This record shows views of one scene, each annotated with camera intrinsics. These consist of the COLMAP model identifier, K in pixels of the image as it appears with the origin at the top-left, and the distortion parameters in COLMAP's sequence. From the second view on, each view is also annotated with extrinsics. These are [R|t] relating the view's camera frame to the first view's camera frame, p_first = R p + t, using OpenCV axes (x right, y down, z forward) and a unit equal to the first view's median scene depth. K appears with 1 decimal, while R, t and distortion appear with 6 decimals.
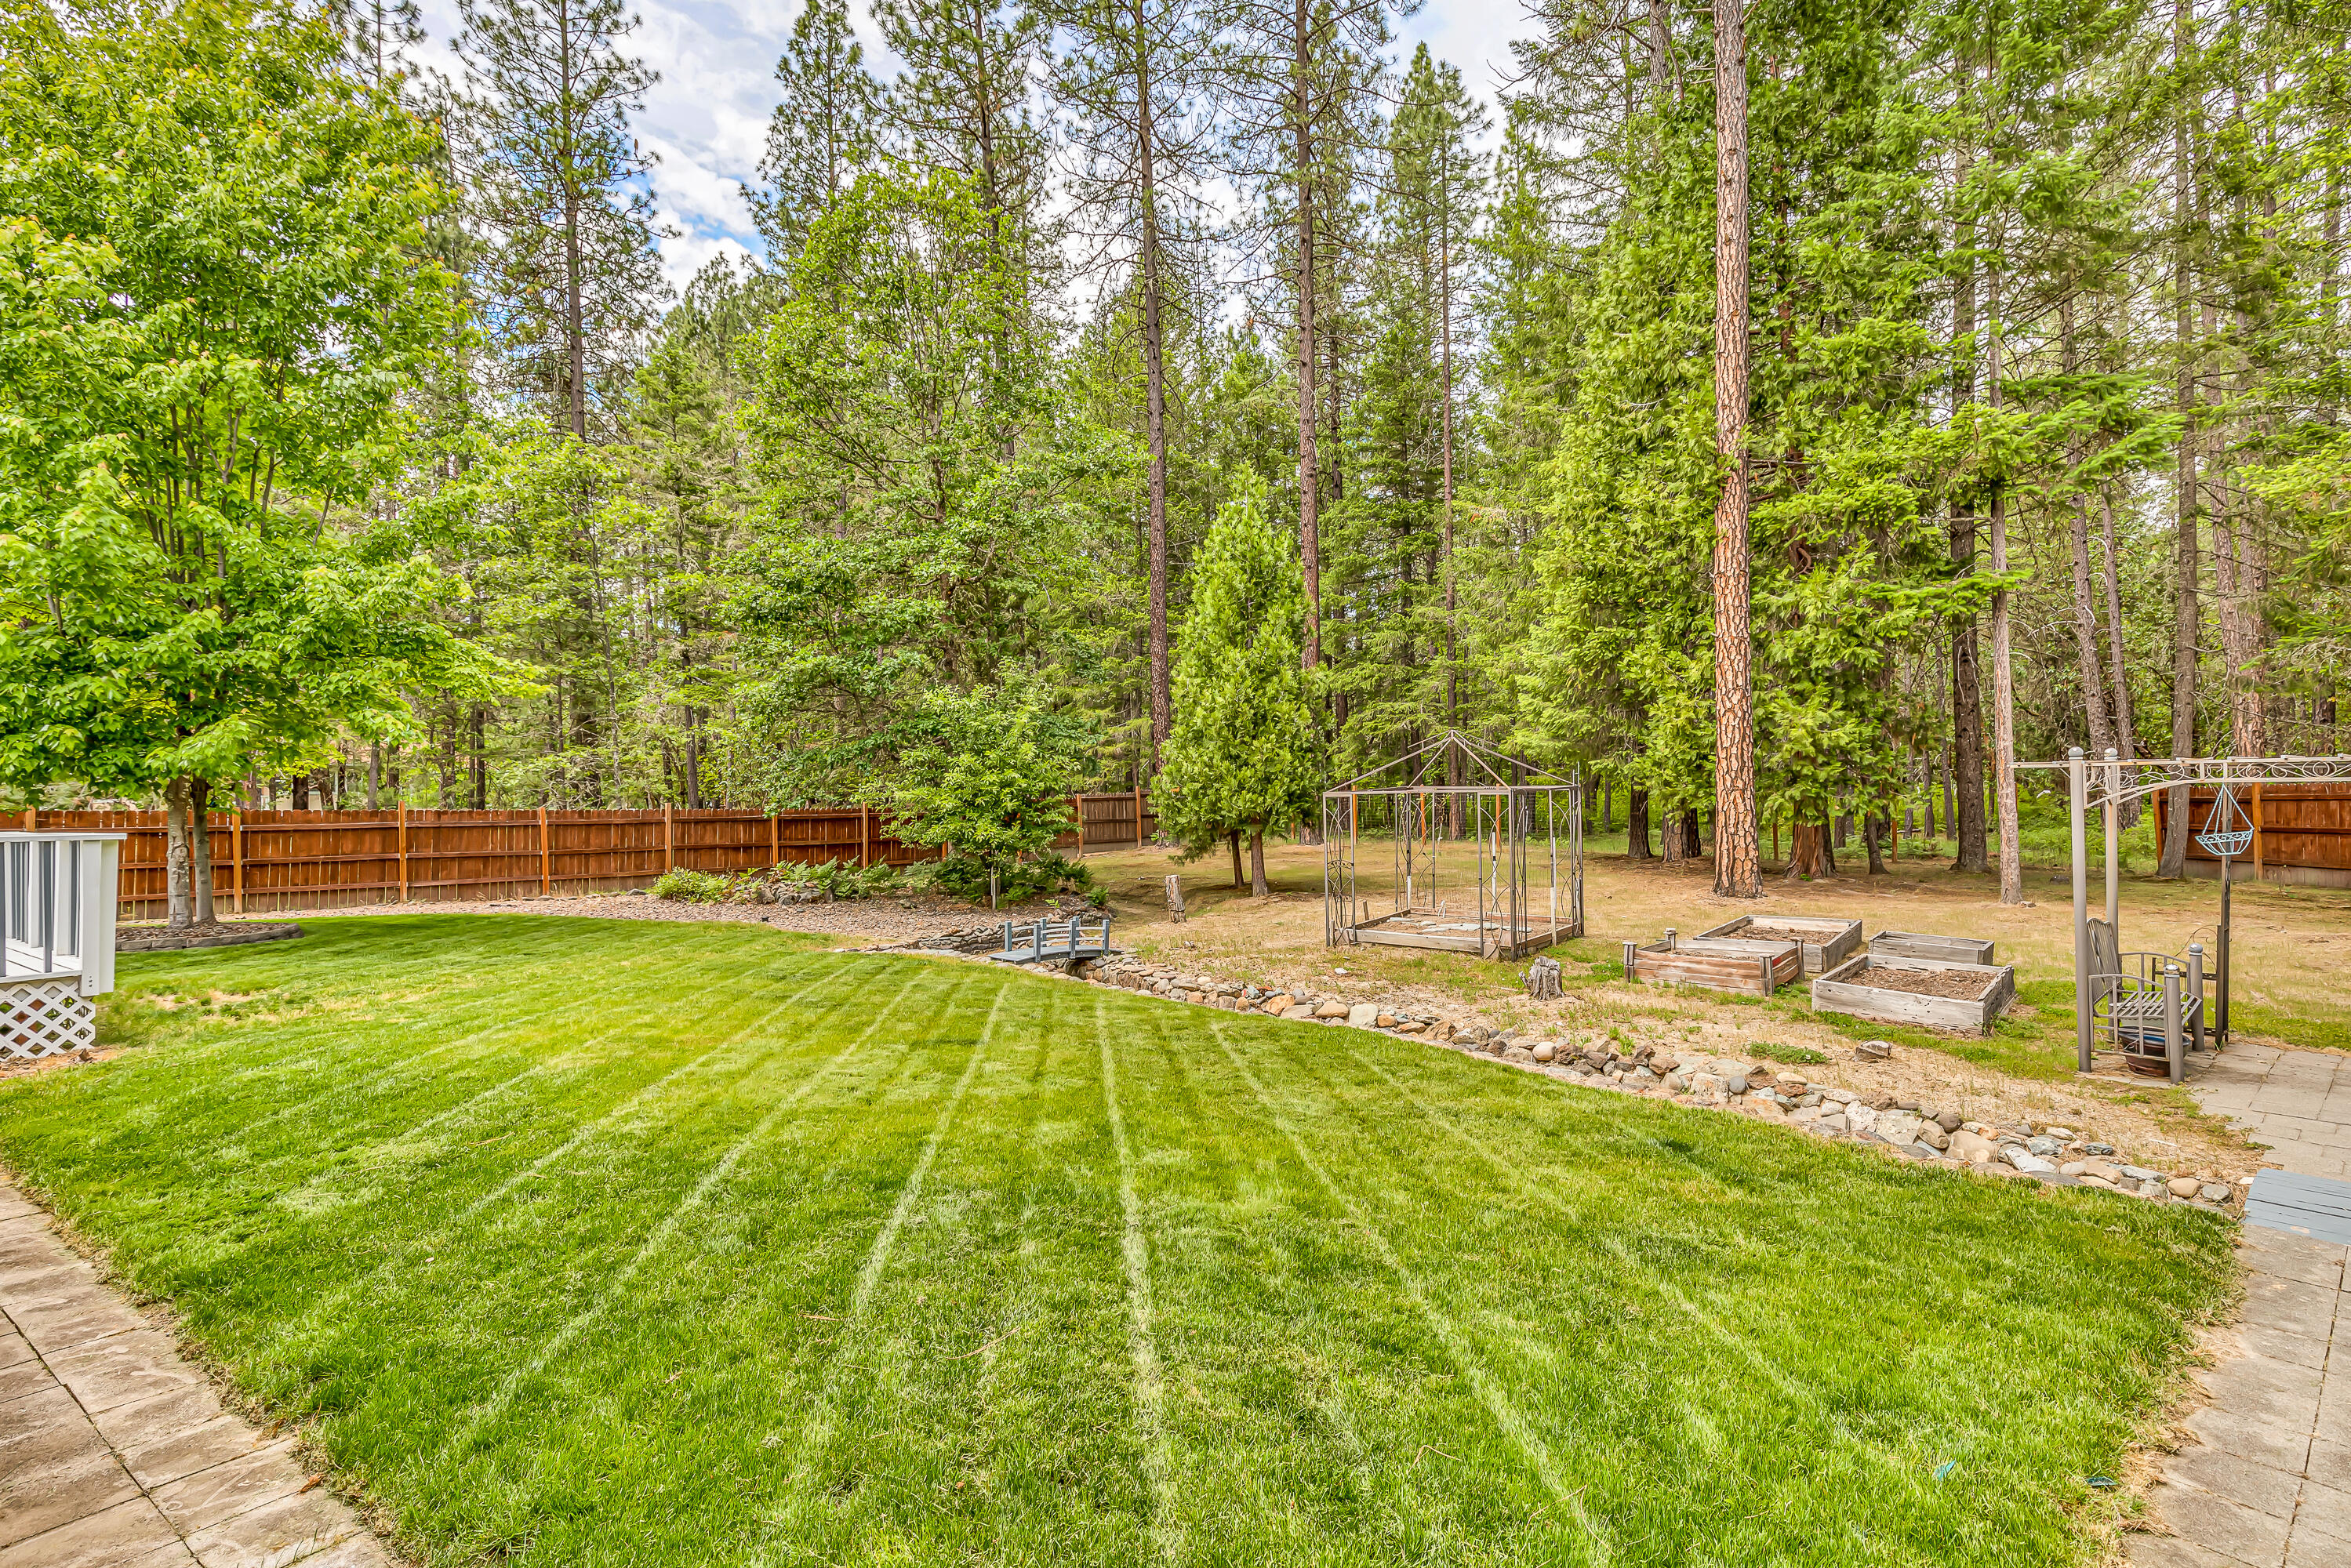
lens RADIAL K [[1086.5, 0, 1175.1], [0, 1086.5, 760.4], [0, 0, 1]] dist [0.009631, -0.000289]
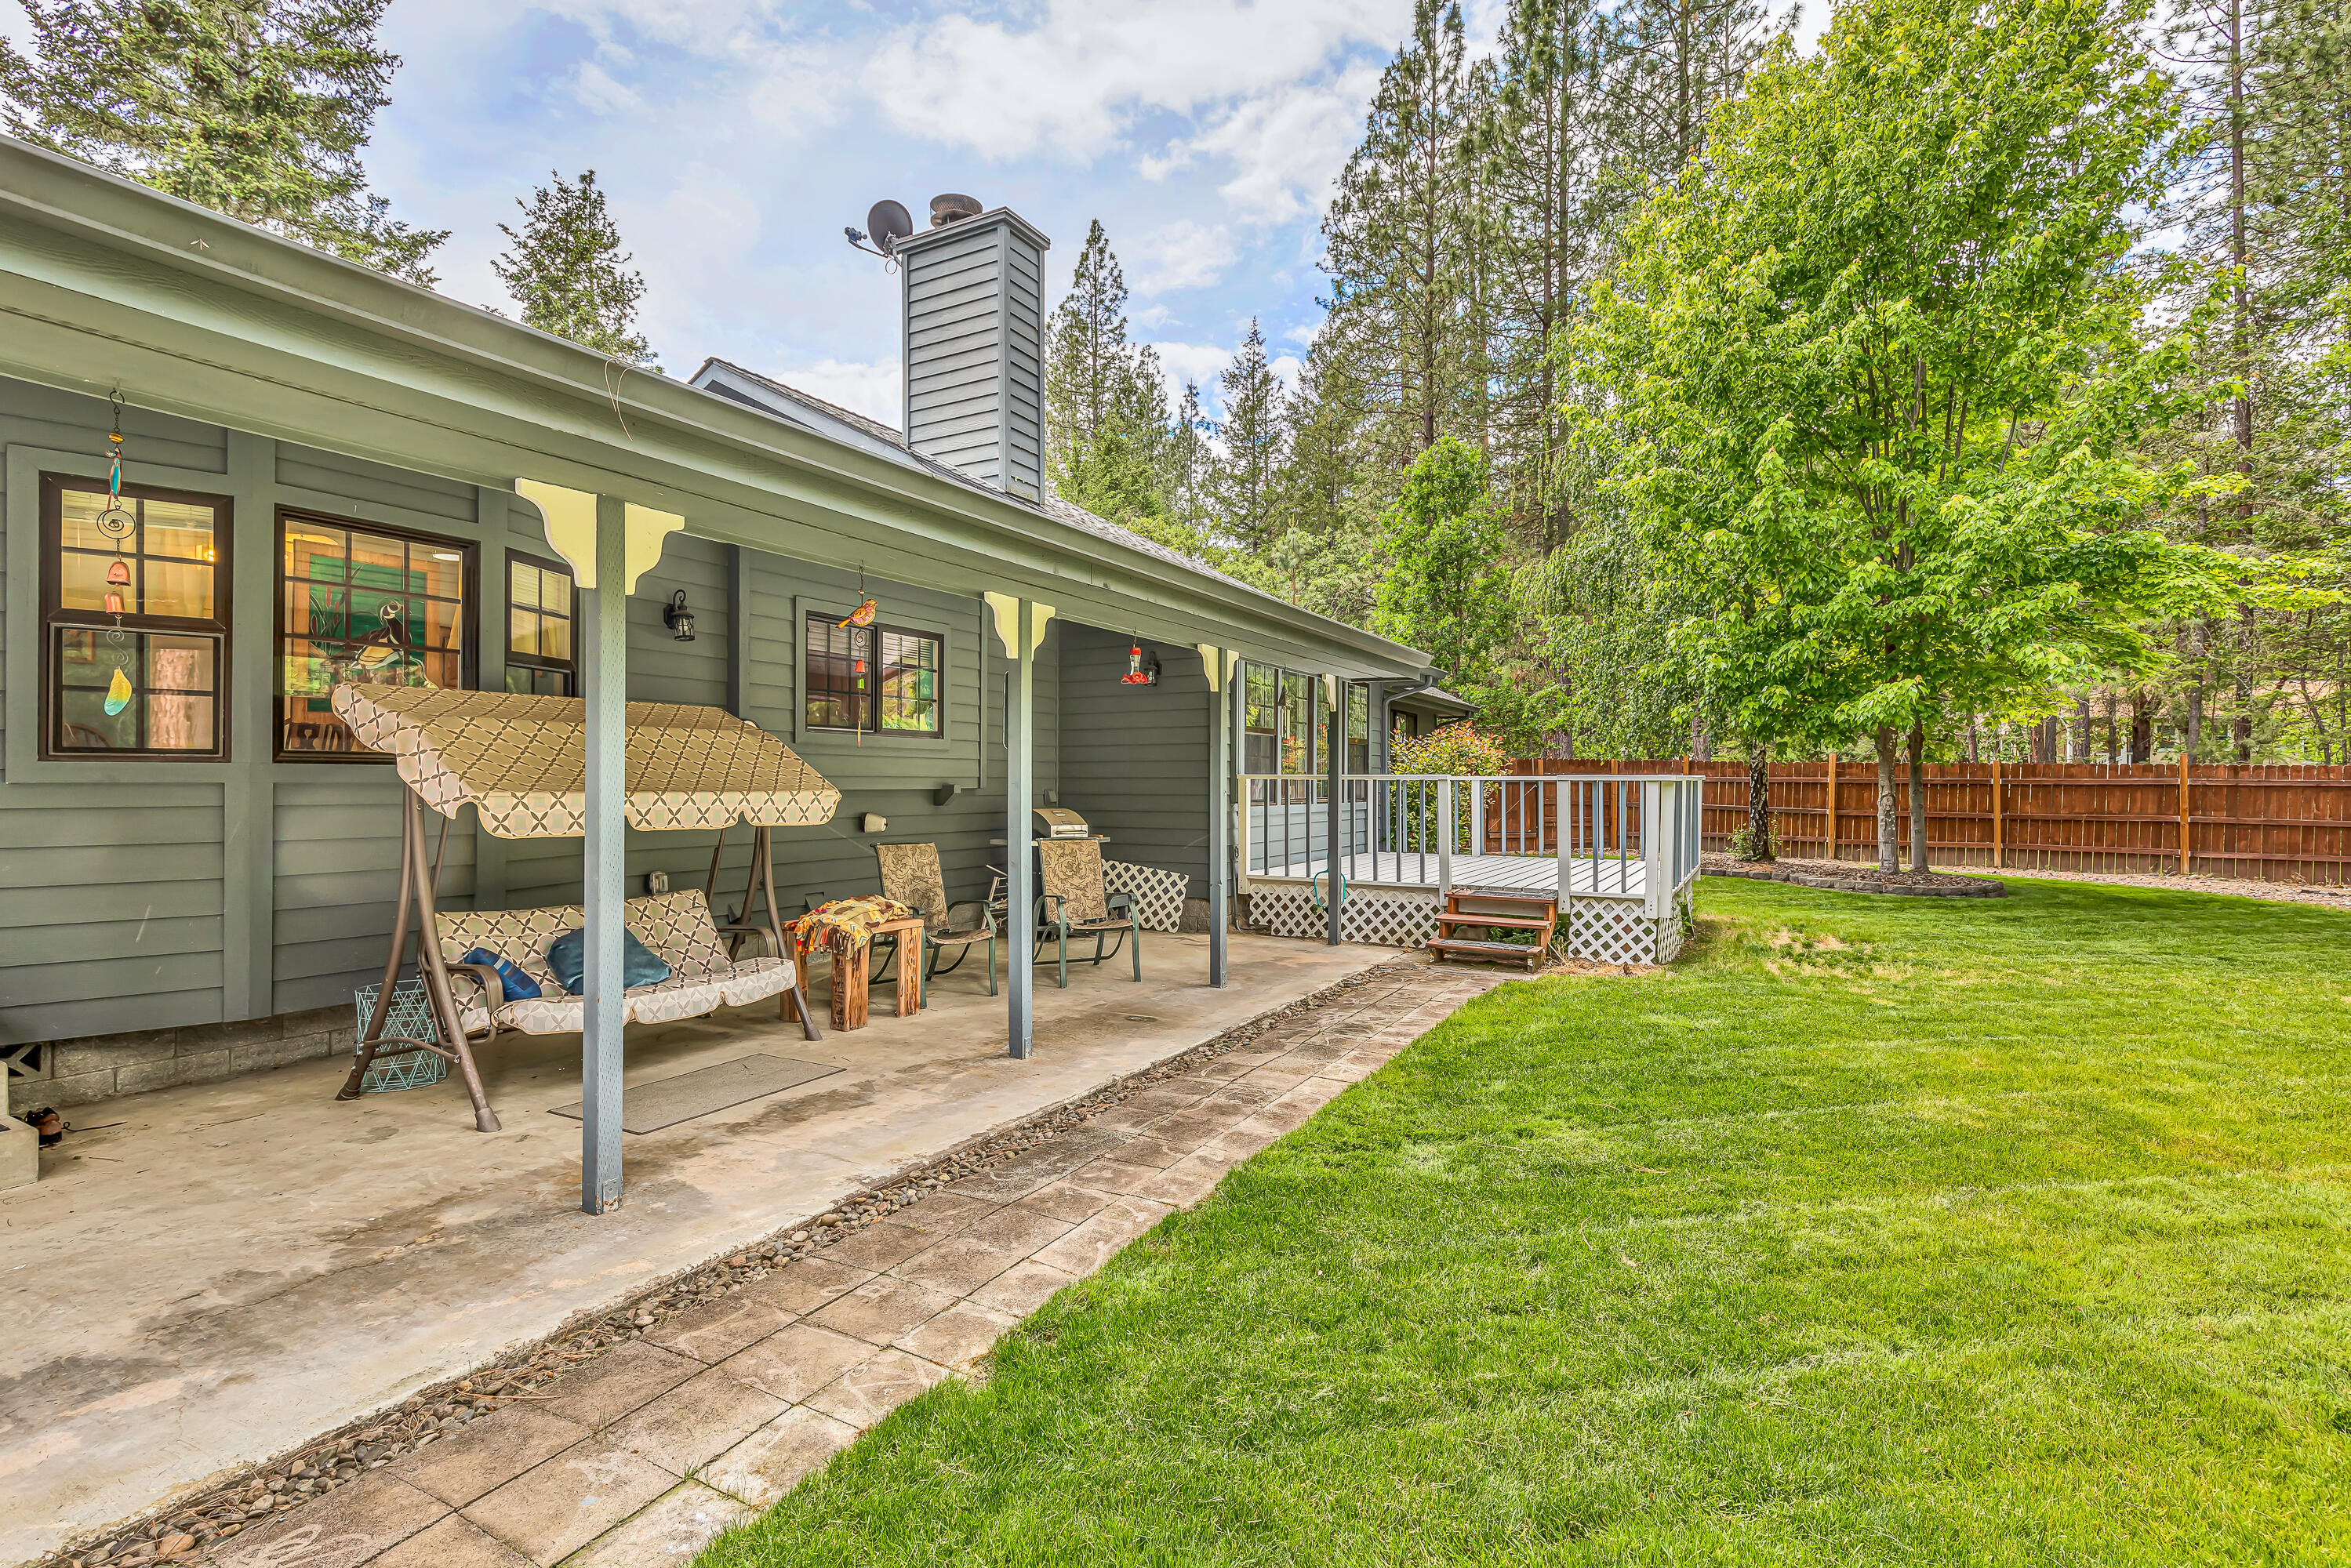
lens RADIAL K [[1086.5, 0, 1175.1], [0, 1086.5, 760.4], [0, 0, 1]] dist [0.009631, -0.000289]
pose [[0.132289, 0.001308, -0.991210, 0.032616], [0.036445, 0.999317, 0.006182, 0.015292], [0.990541, -0.036943, 0.132151, 0.210021]]
